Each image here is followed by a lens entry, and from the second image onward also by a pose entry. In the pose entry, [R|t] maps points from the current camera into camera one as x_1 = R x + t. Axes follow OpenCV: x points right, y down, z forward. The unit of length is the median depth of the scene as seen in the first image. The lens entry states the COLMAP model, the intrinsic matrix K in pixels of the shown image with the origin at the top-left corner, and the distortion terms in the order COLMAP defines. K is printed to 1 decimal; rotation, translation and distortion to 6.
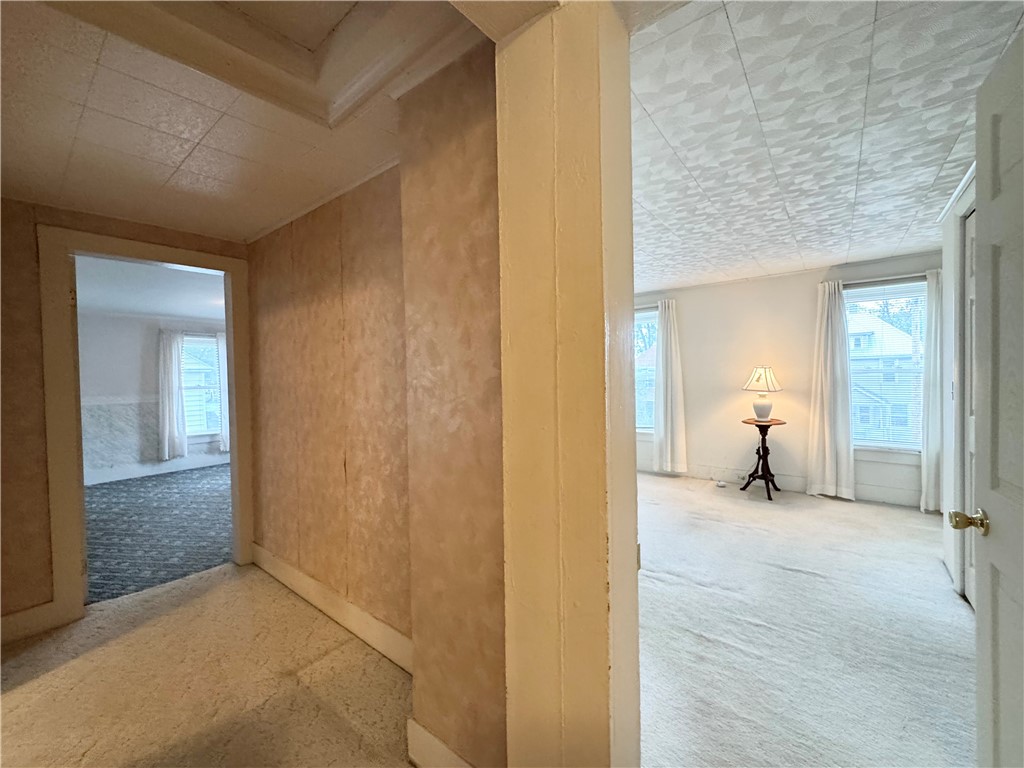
lens RADIAL K [[413.6, 0, 512.9], [0, 413.6, 383.5], [0, 0, 1]] dist [-0.002389, -0.000360]
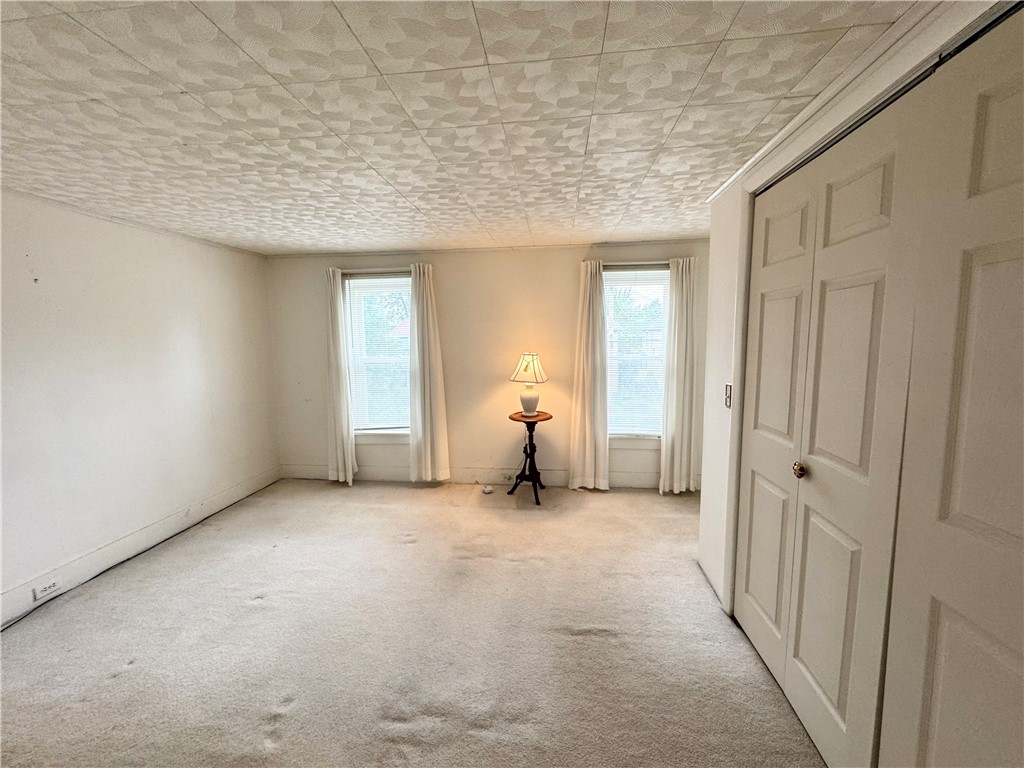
lens RADIAL K [[413.6, 0, 512.9], [0, 413.6, 383.5], [0, 0, 1]] dist [-0.002389, -0.000360]
pose [[0.848835, -0.048740, 0.526406, 0.134038], [0.006524, 0.996631, 0.081760, -0.055687], [-0.528617, -0.065966, 0.846293, 0.325154]]
